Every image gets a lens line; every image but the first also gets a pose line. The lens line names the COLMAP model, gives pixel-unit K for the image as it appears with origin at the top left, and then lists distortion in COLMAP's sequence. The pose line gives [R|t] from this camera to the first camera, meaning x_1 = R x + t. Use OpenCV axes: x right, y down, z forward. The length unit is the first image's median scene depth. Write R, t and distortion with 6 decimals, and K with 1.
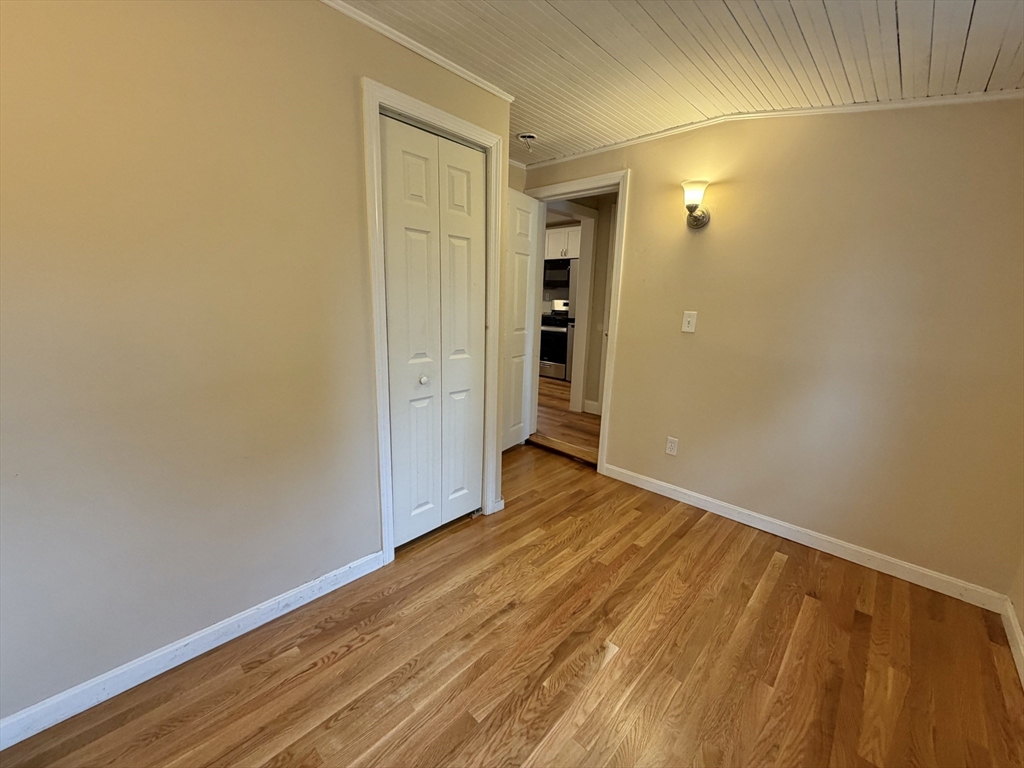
lens RADIAL K [[407.0, 0, 508.7], [0, 407.0, 383.8], [0, 0, 1]] dist [0.000901, 0.000008]
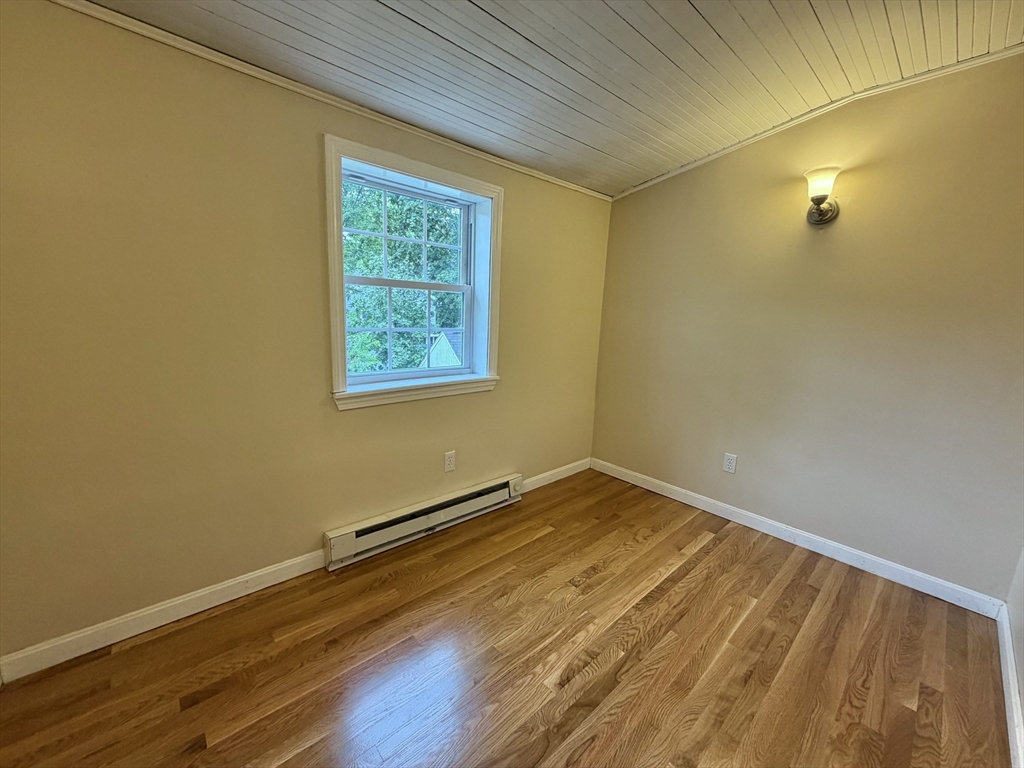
lens RADIAL K [[407.0, 0, 508.7], [0, 407.0, 383.8], [0, 0, 1]] dist [0.000901, 0.000008]
pose [[-0.995222, -0.077938, 0.058805, 0.364338], [-0.050109, 0.924664, 0.377474, -0.300840], [-0.083794, 0.372724, -0.924151, 1.675521]]
